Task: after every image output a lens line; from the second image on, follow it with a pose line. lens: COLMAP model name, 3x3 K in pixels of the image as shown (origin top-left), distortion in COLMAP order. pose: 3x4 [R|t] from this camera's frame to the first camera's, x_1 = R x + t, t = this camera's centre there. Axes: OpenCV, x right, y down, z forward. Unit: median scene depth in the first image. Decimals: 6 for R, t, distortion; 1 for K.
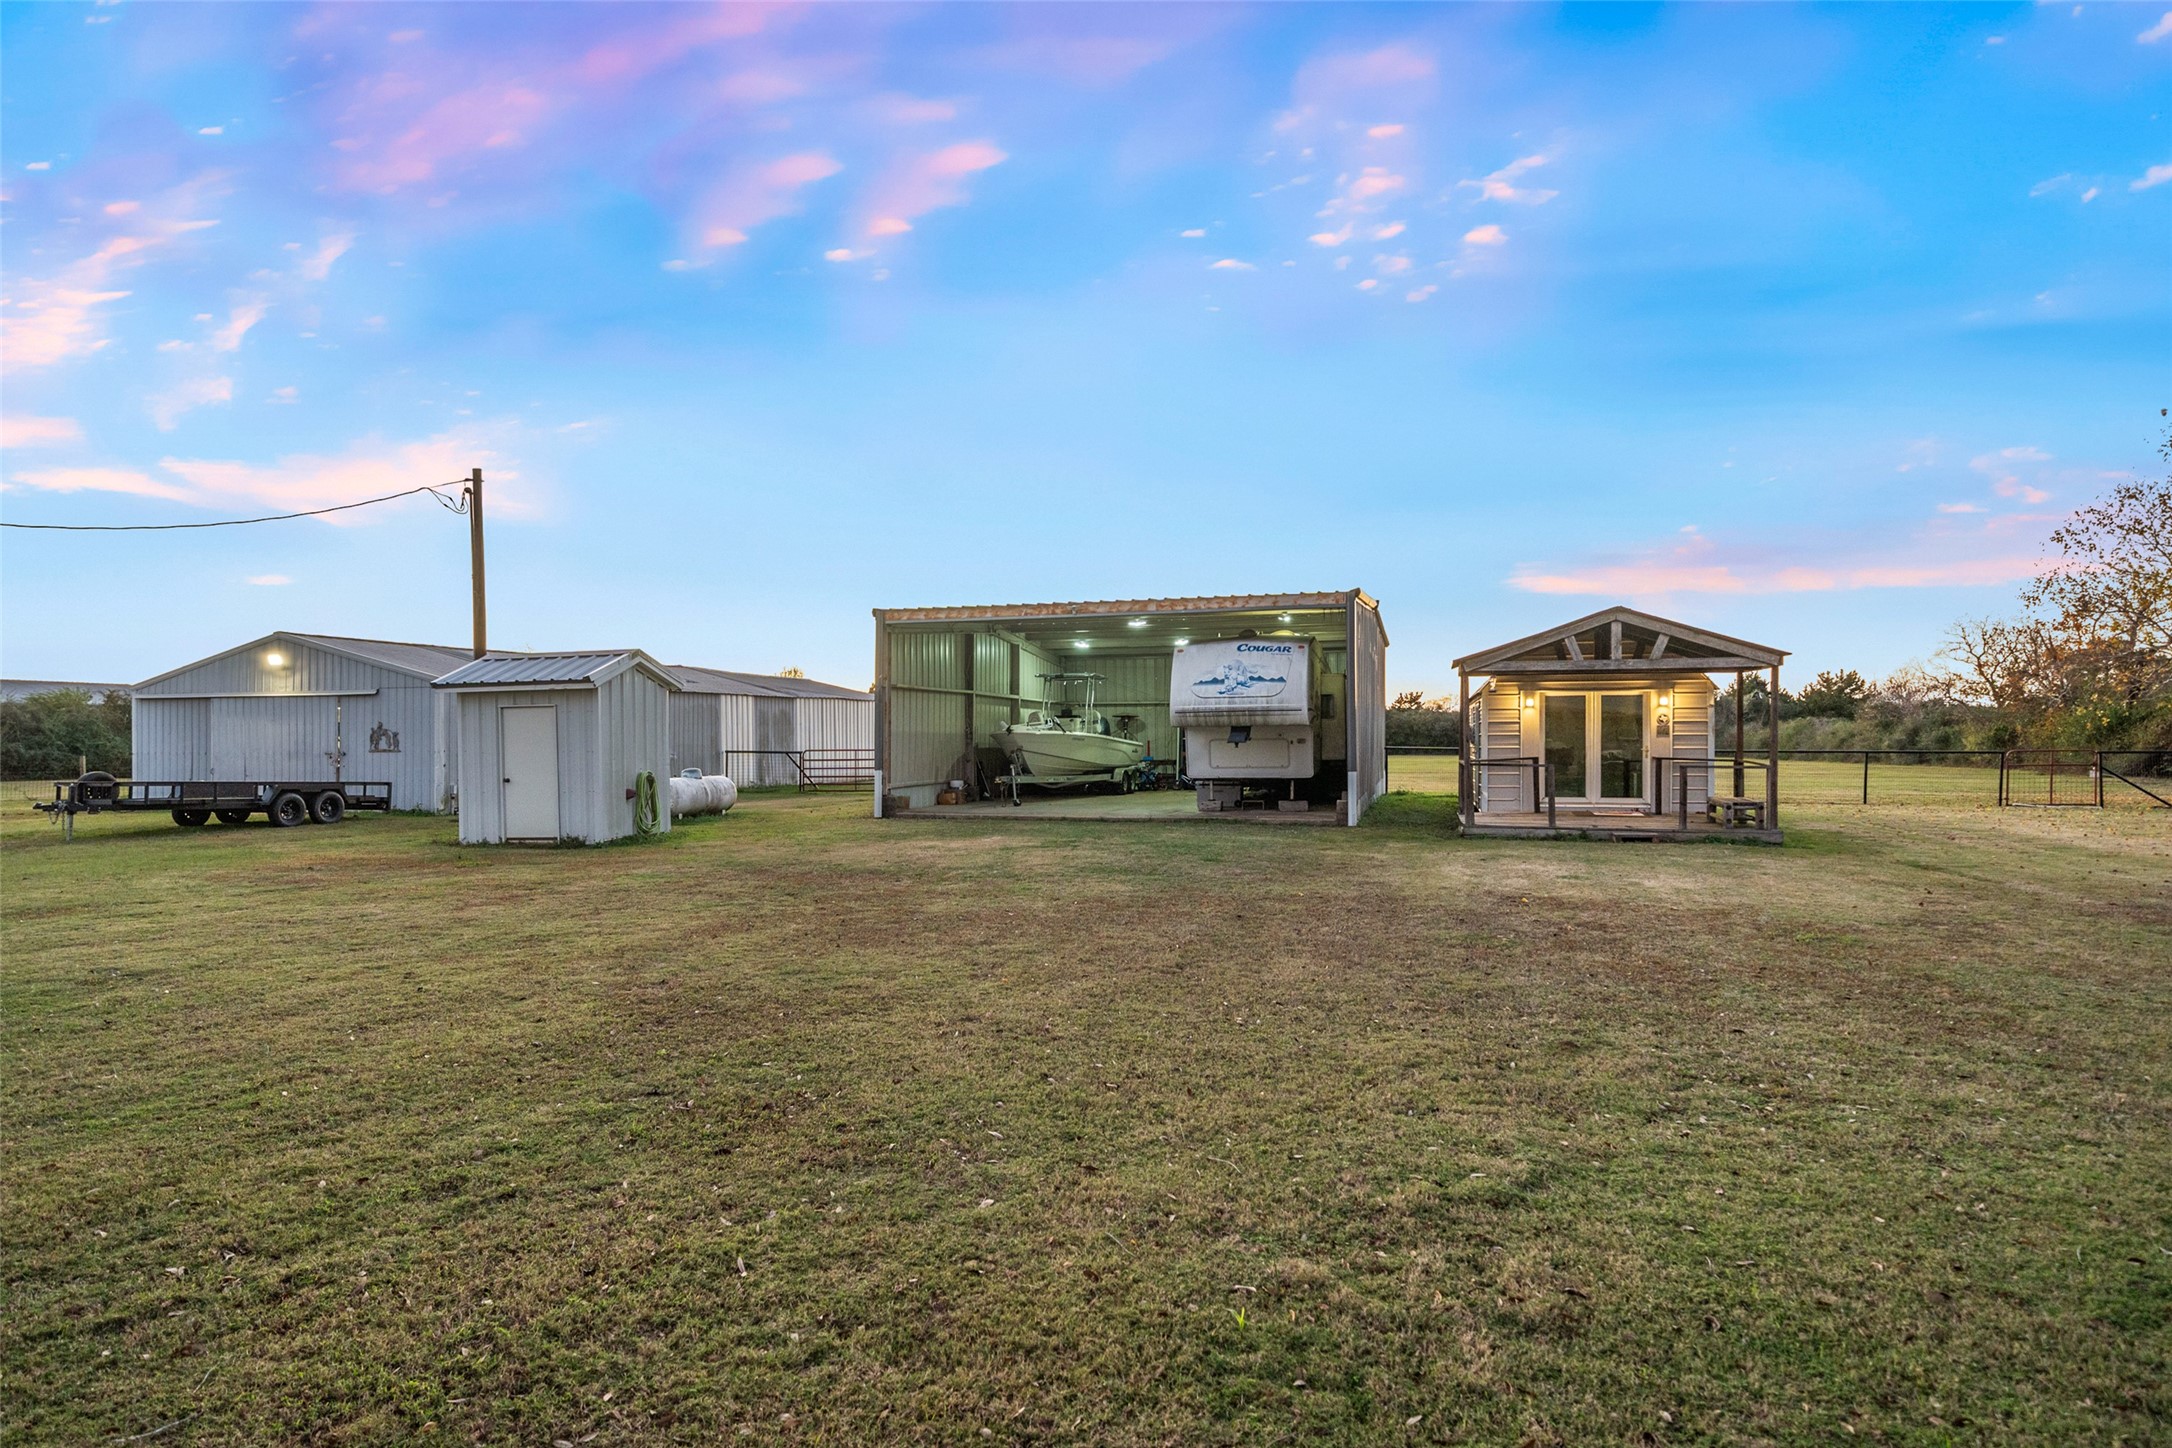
lens RADIAL K [[1185.4, 0, 1094.0], [0, 1185.4, 744.3], [0, 0, 1]] dist [0.000718, 0.000091]
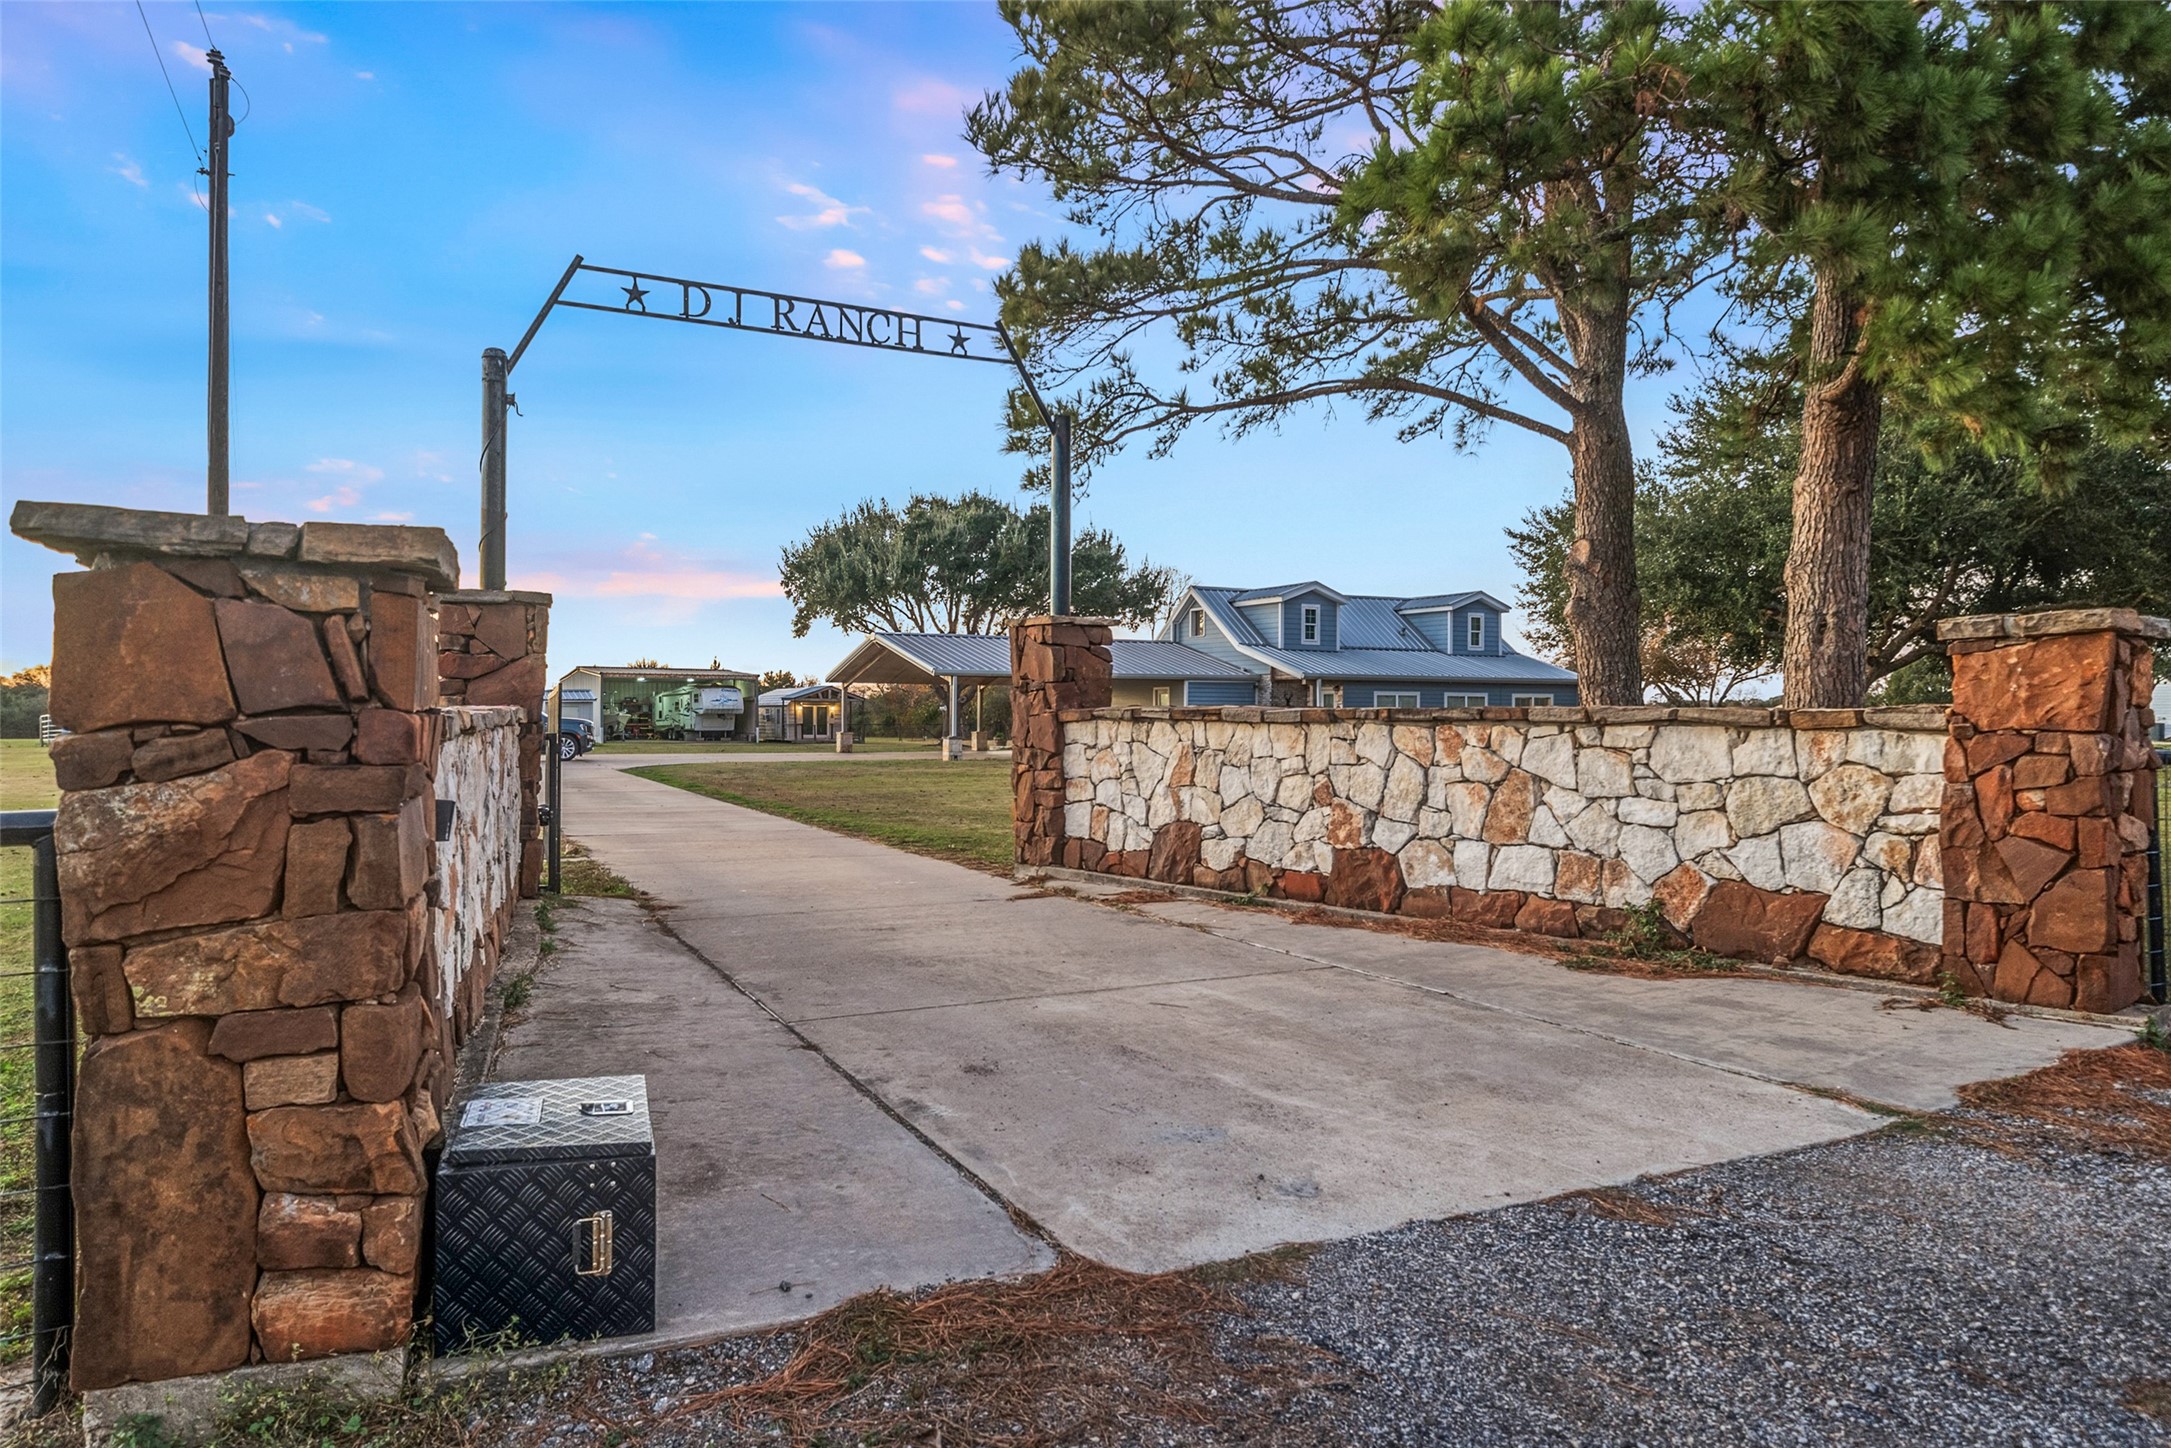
lens RADIAL K [[1477.8, 0, 1085.5], [0, 1477.8, 724.0], [0, 0, 1]] dist [0.001627, 0.000546]
pose [[0.692558, 0.005681, 0.721340, -0.569342], [-0.002268, 0.999981, -0.005697, 0.009175], [-0.721359, 0.002309, 0.692558, -0.682138]]
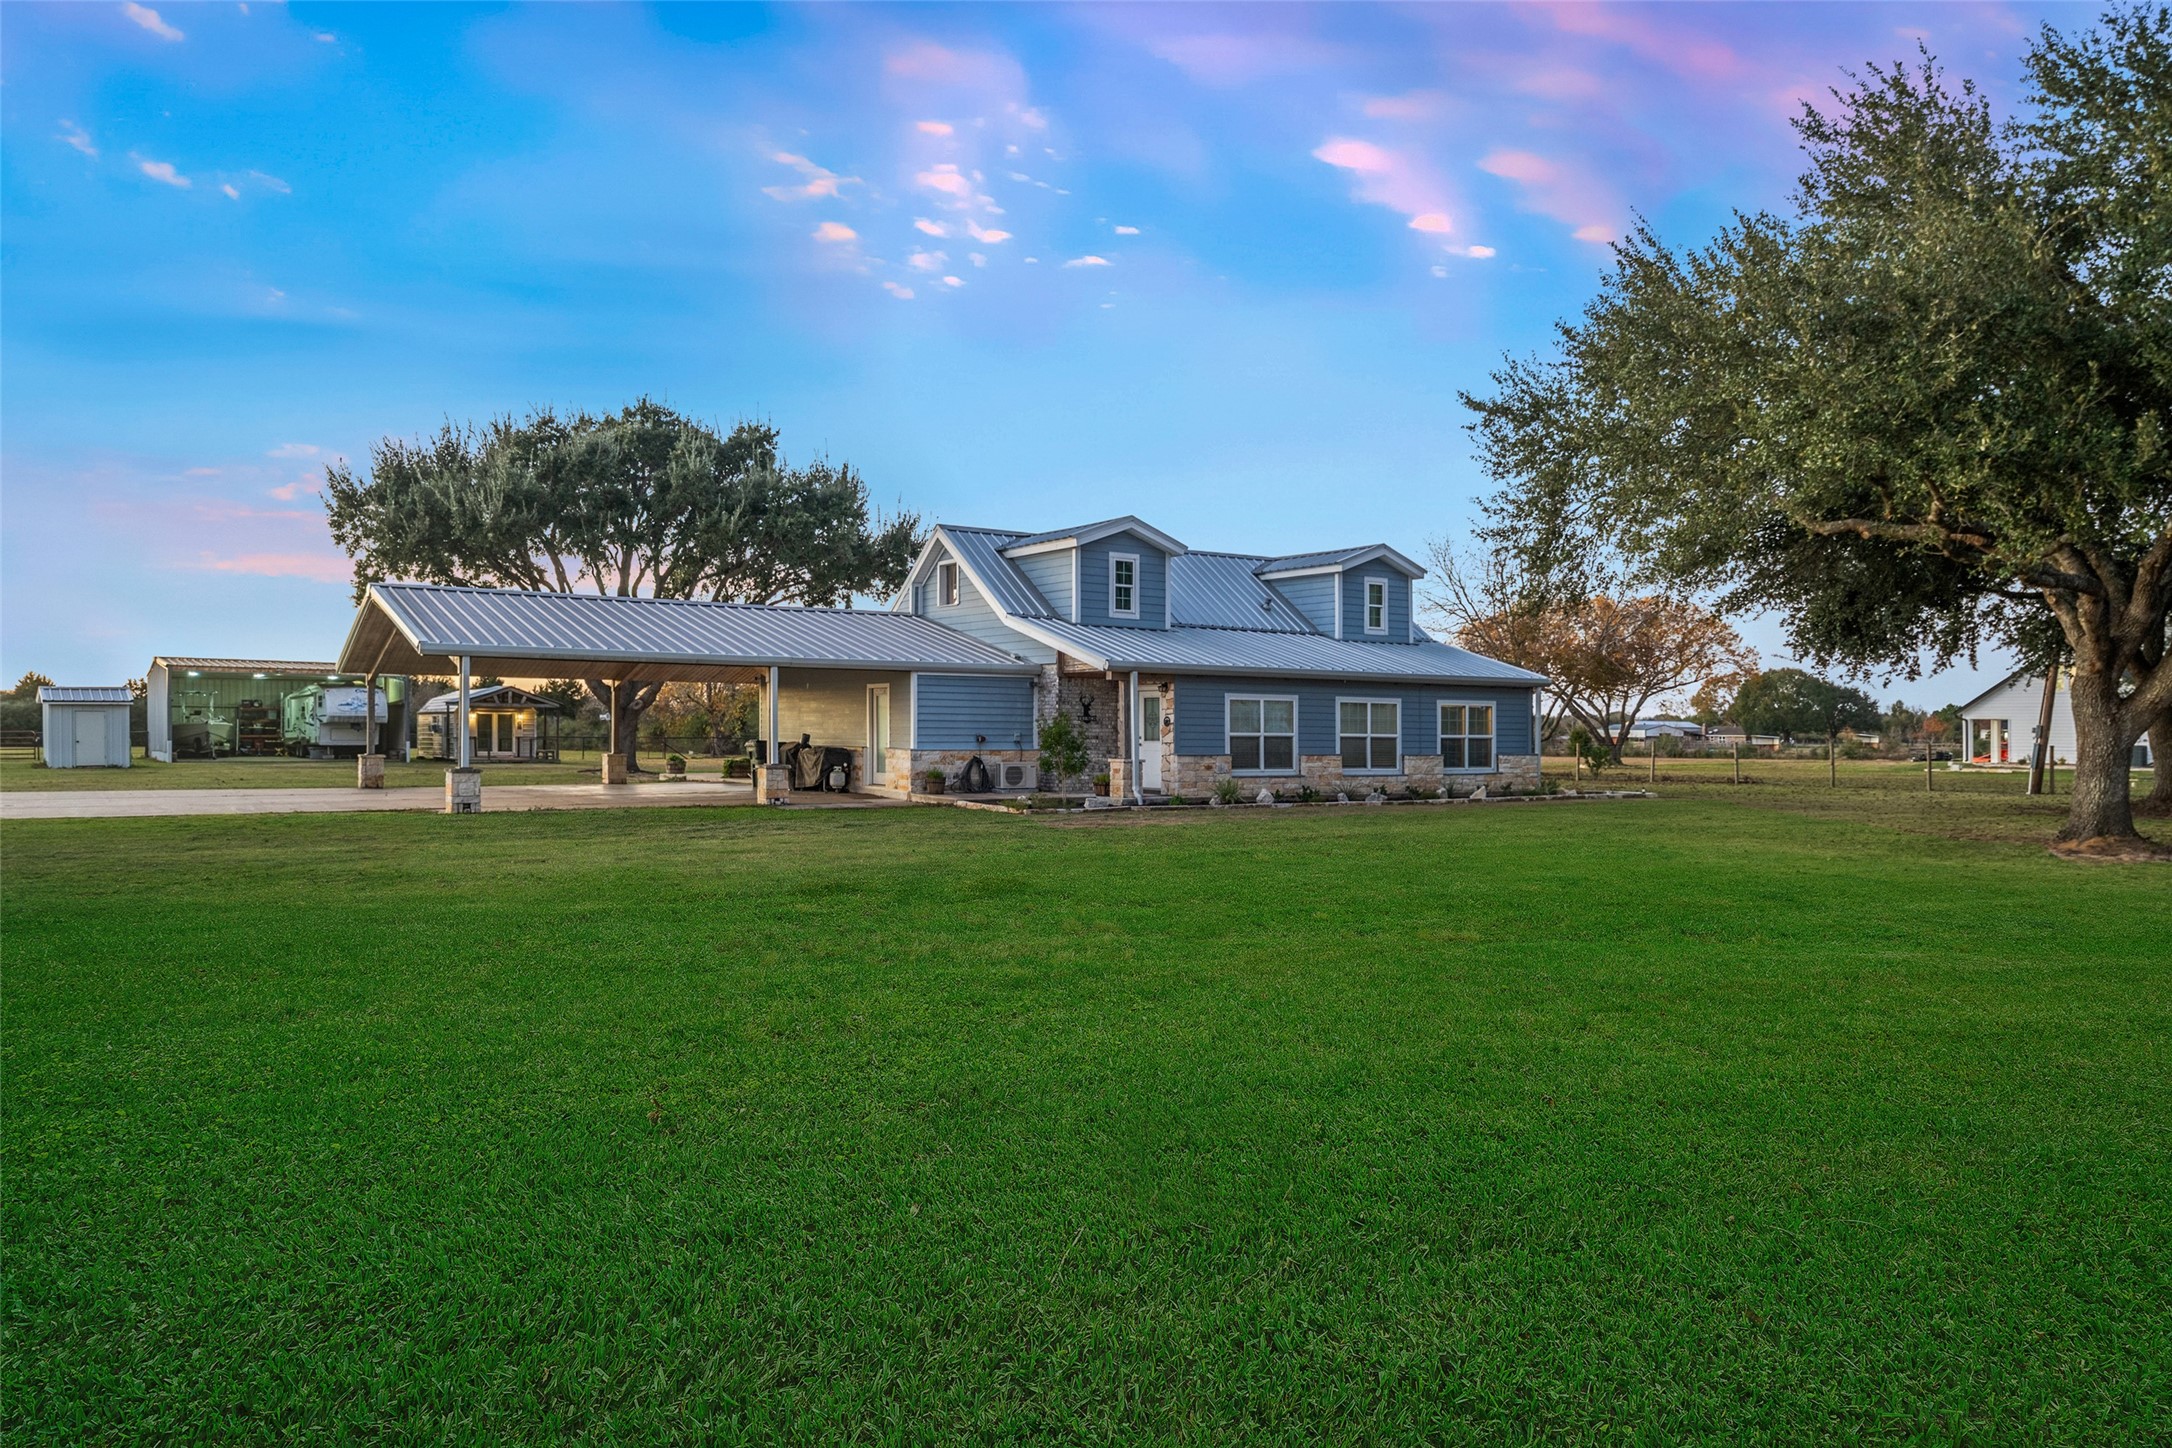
lens RADIAL K [[1478.5, 0, 1086.0], [0, 1478.5, 724.0], [0, 0, 1]] dist [0.001627, 0.000546]
pose [[0.617442, 0.016478, 0.786444, -0.356396], [-0.007836, 0.999860, -0.014798, 0.005486], [-0.786578, 0.002974, 0.617484, -0.545320]]
